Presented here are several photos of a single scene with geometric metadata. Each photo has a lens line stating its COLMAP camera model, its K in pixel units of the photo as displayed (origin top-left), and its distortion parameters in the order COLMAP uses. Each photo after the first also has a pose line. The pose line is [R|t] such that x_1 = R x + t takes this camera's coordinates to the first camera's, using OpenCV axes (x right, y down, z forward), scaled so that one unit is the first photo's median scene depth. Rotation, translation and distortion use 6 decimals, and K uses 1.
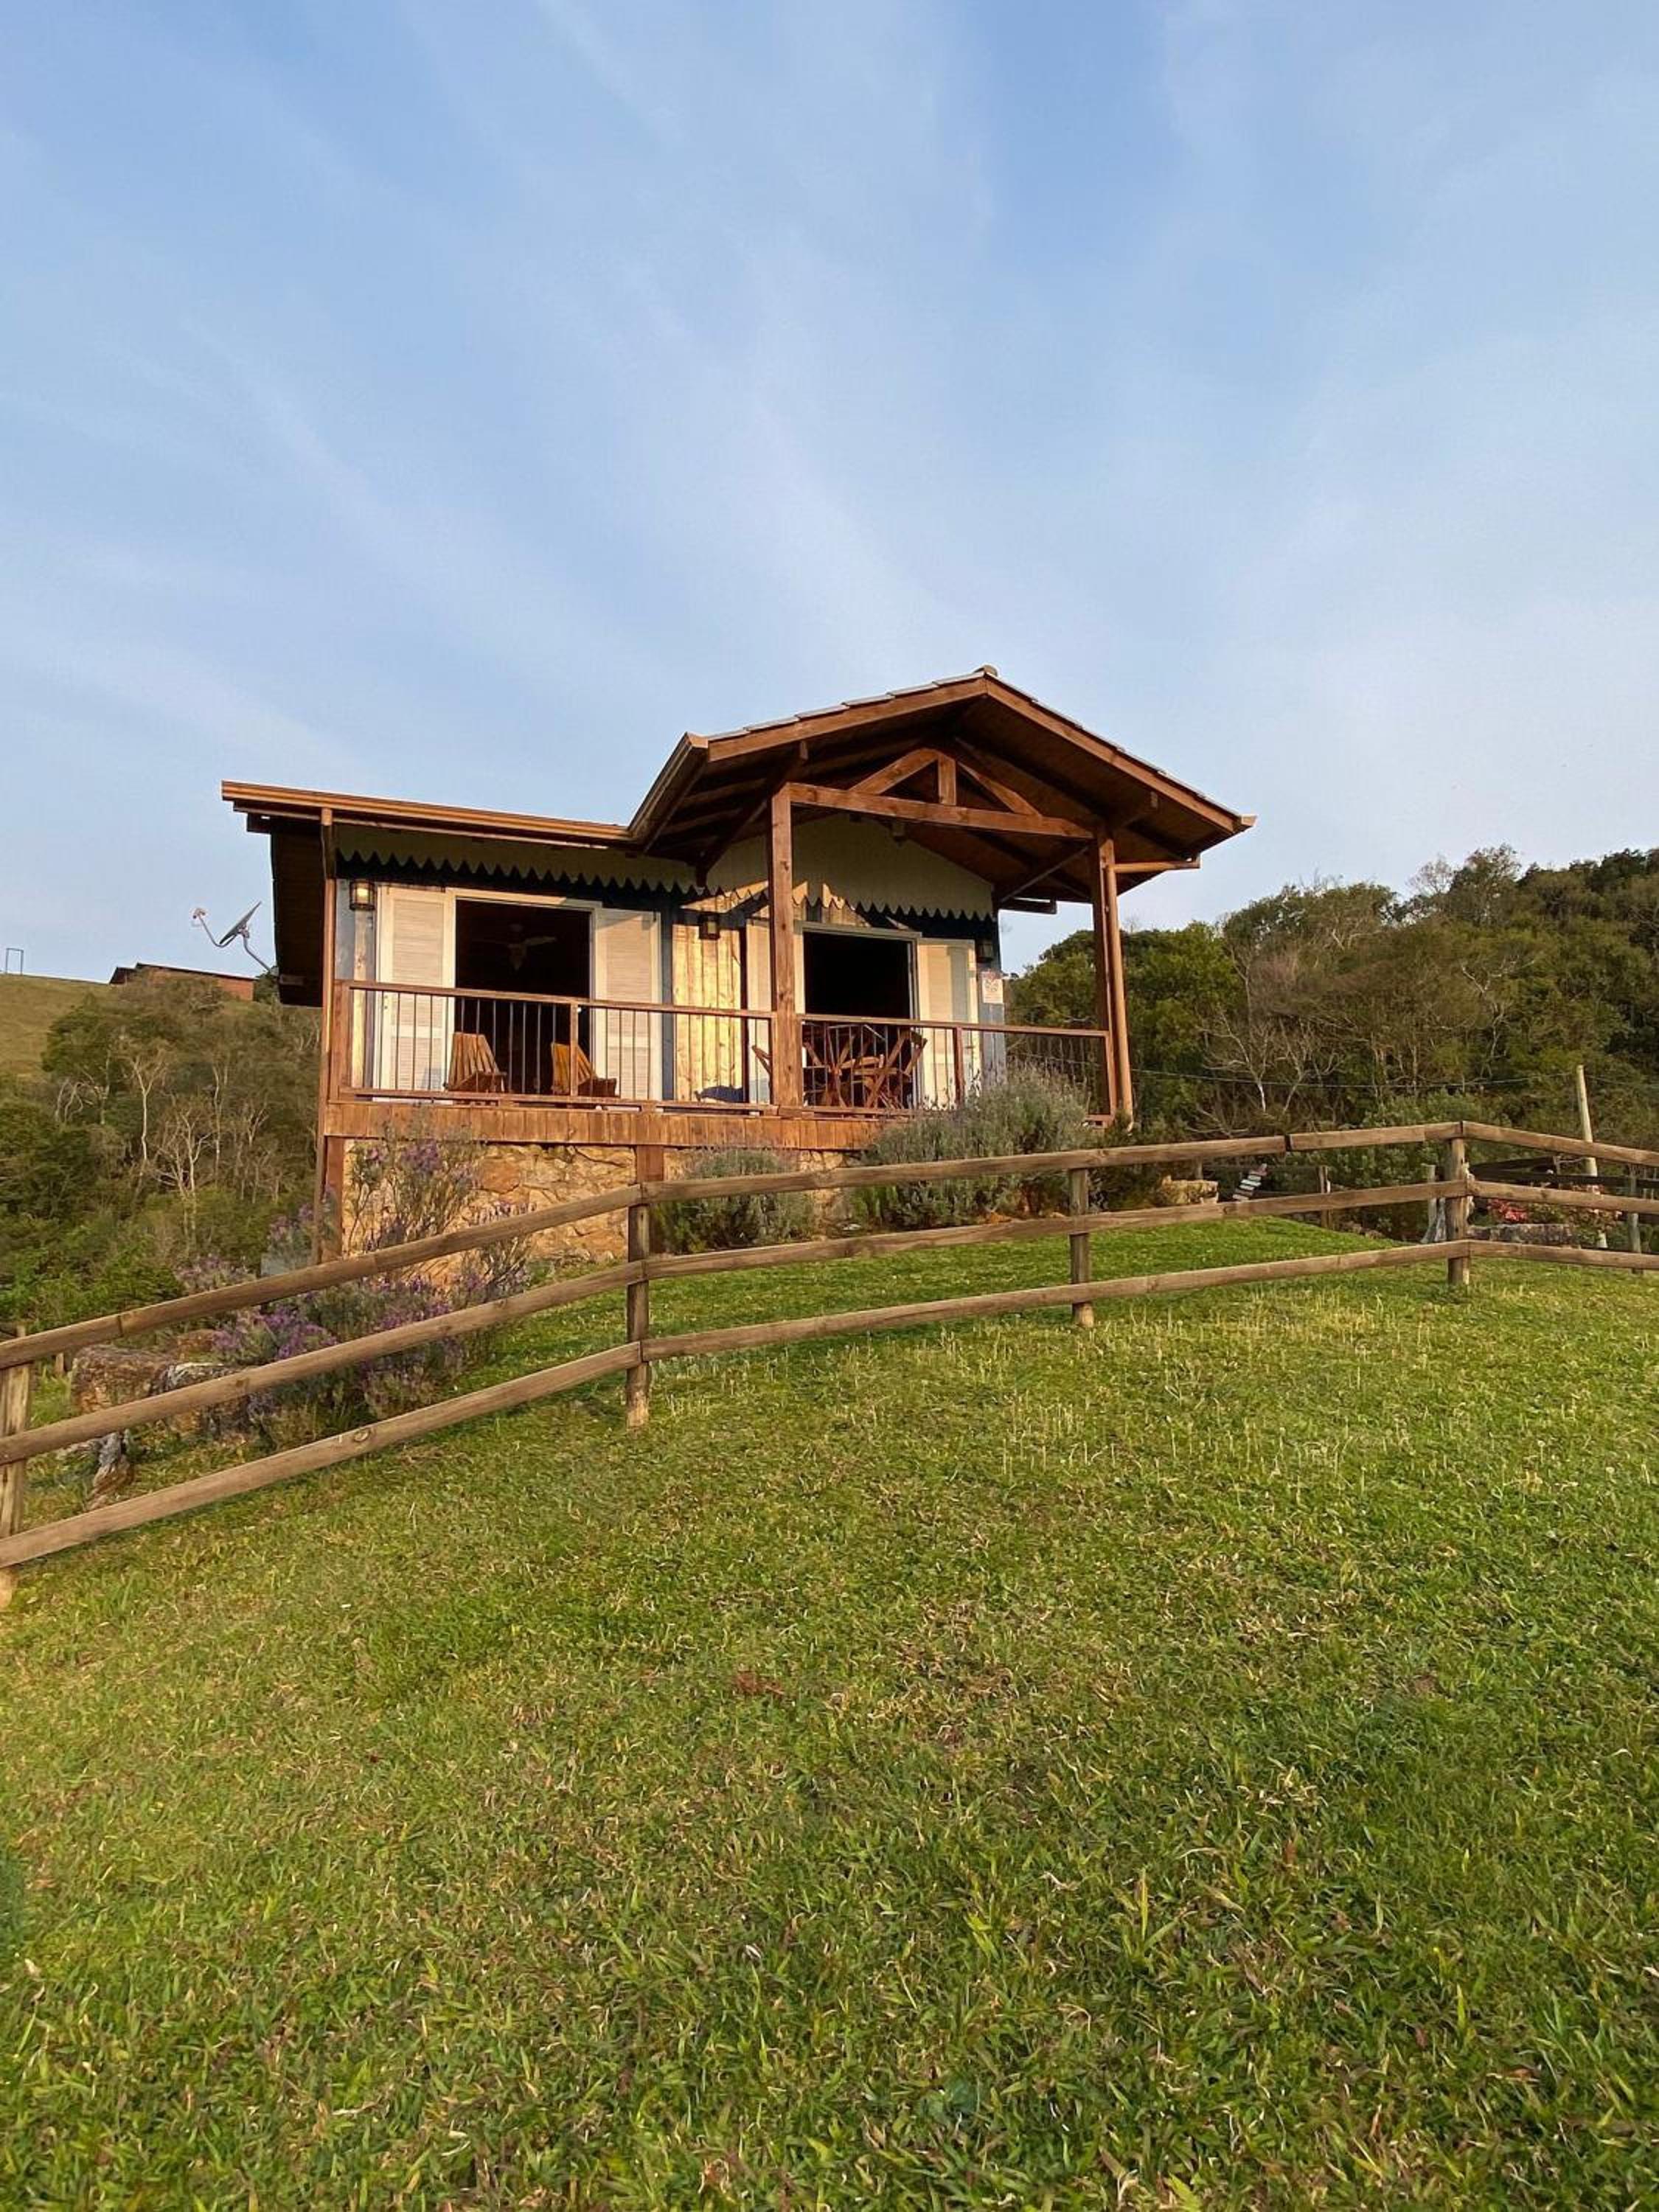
lens RADIAL K [[1759.4, 0, 829.5], [0, 1759.4, 1106.0], [0, 0, 1]] dist [0.081700, 0.000291]
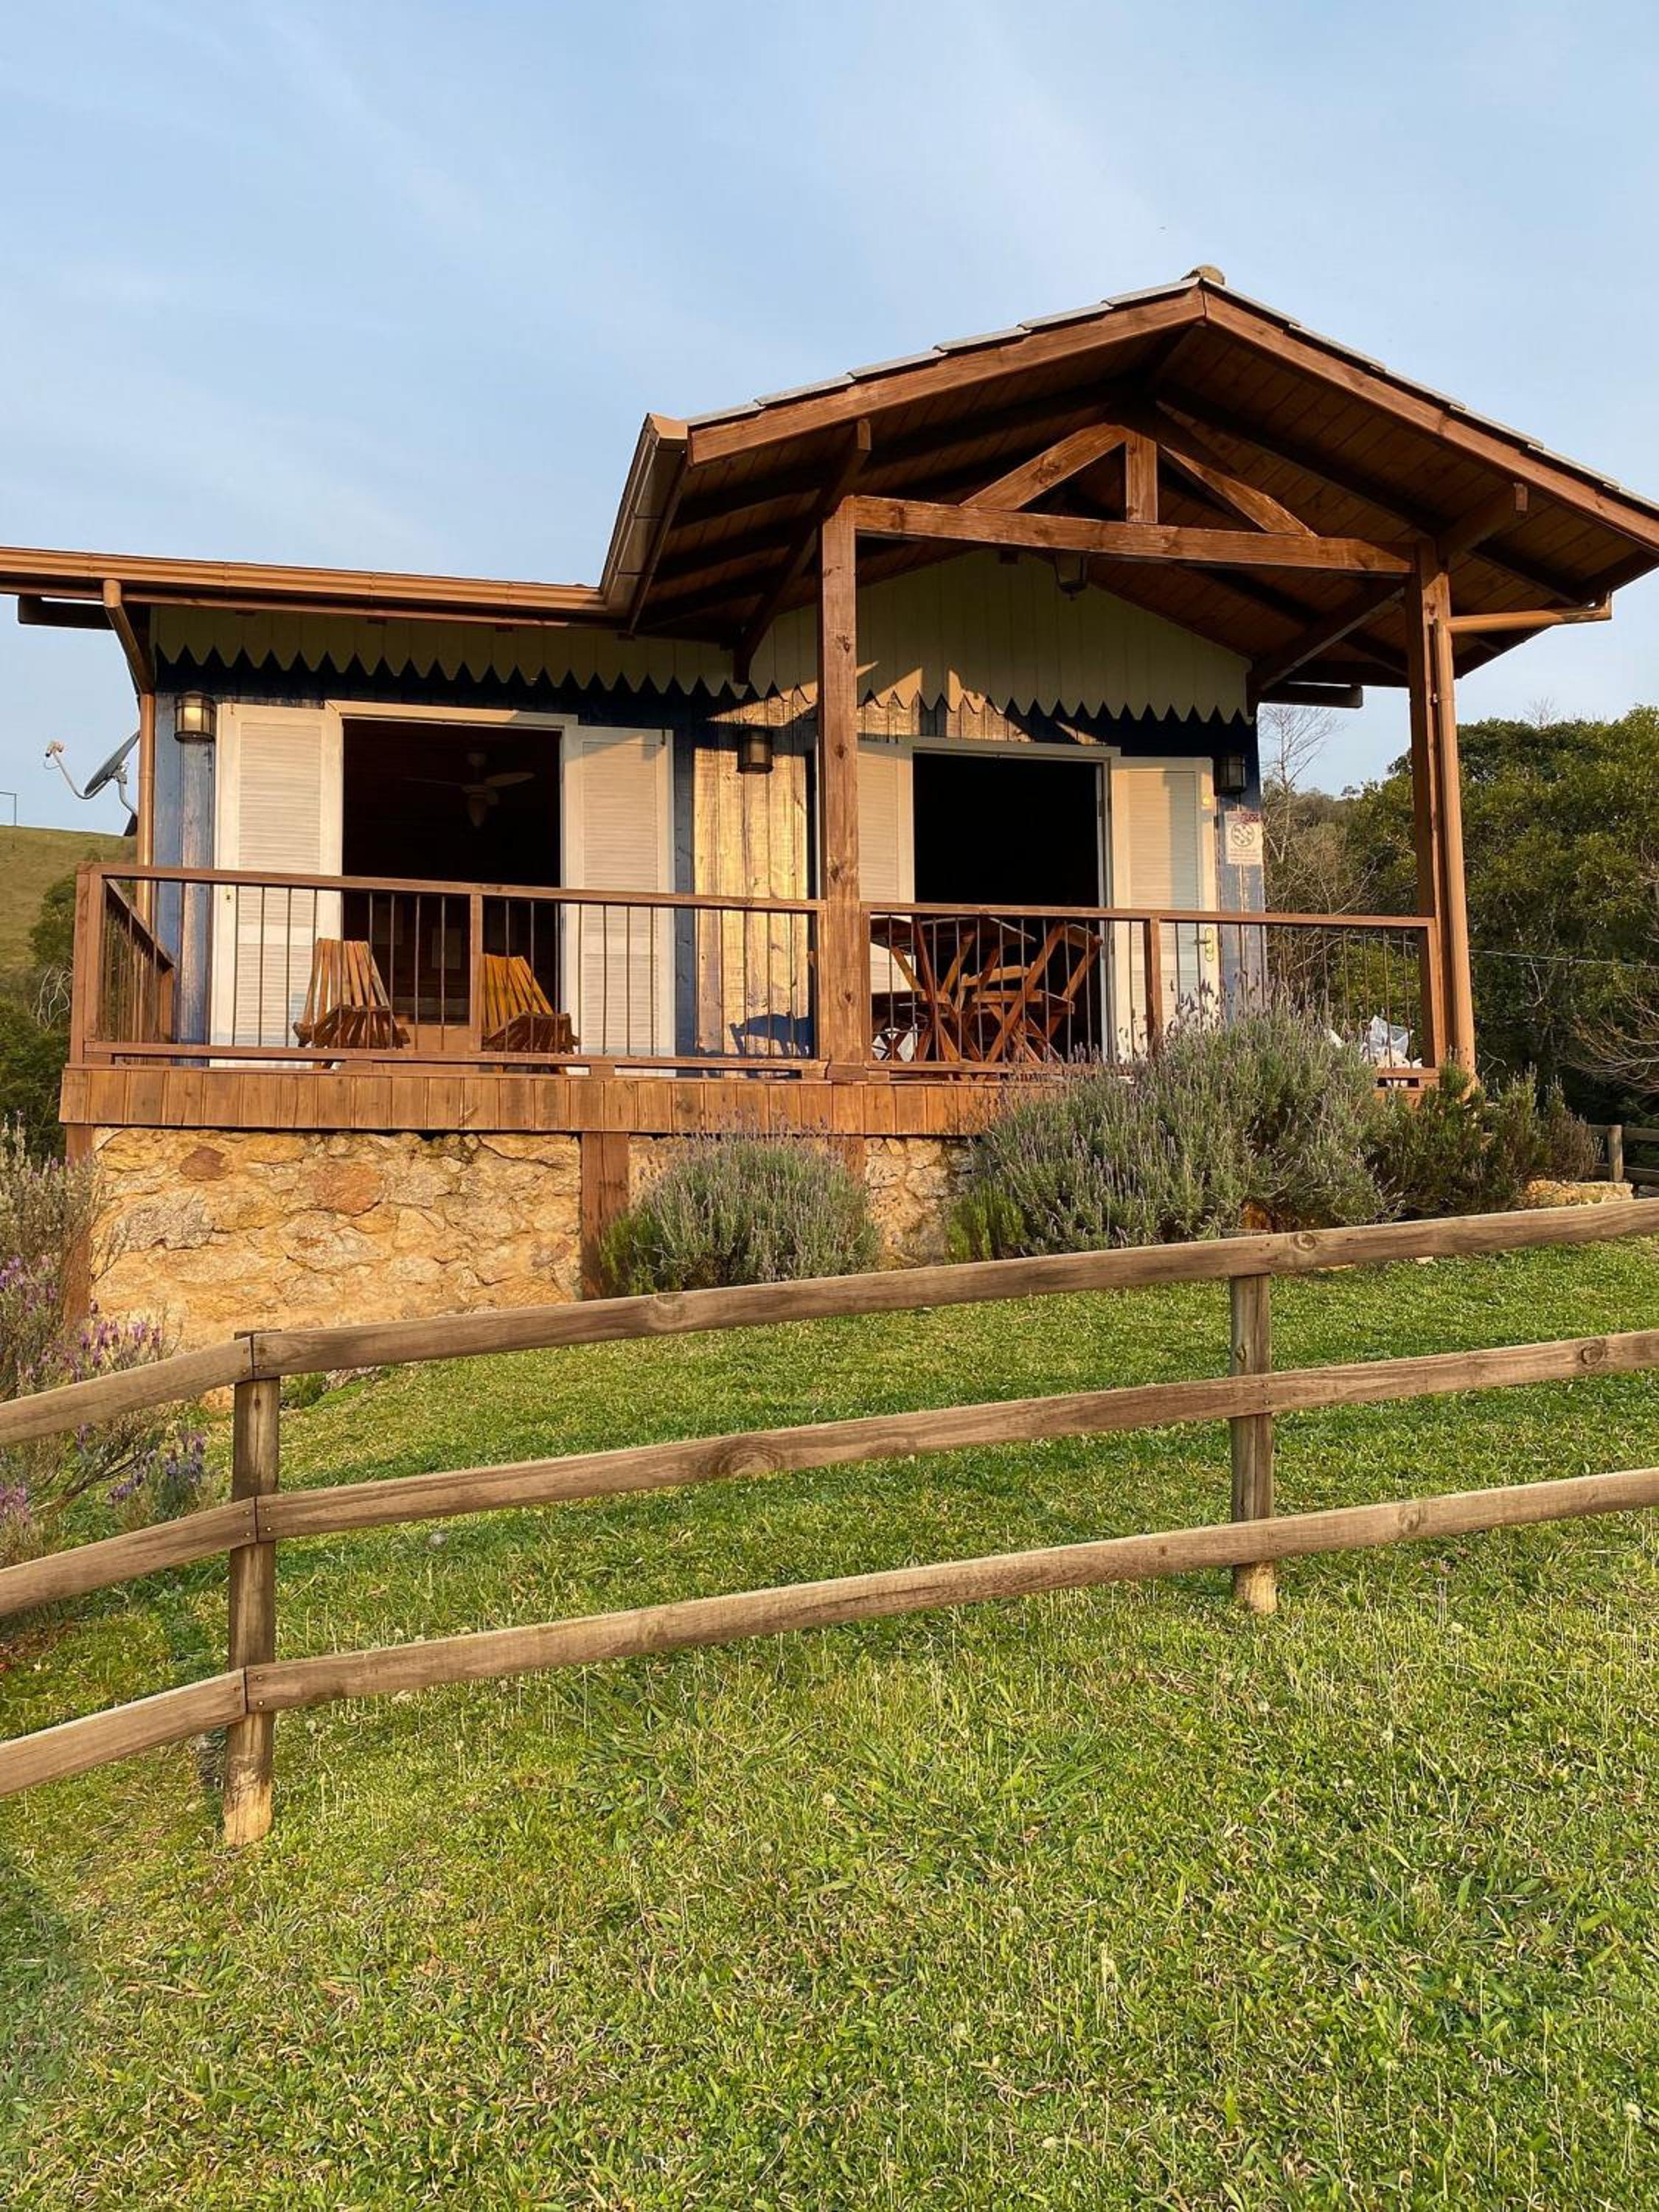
lens RADIAL K [[2330.4, 0, 656.1], [0, 2330.4, 1148.2], [0, 0, 1]] dist [0.126315, -0.452719]
pose [[0.979558, 0.004822, -0.201105, 0.065586], [0.010331, 0.997188, 0.074231, -0.027257], [0.200897, -0.074791, 0.976753, 0.210965]]
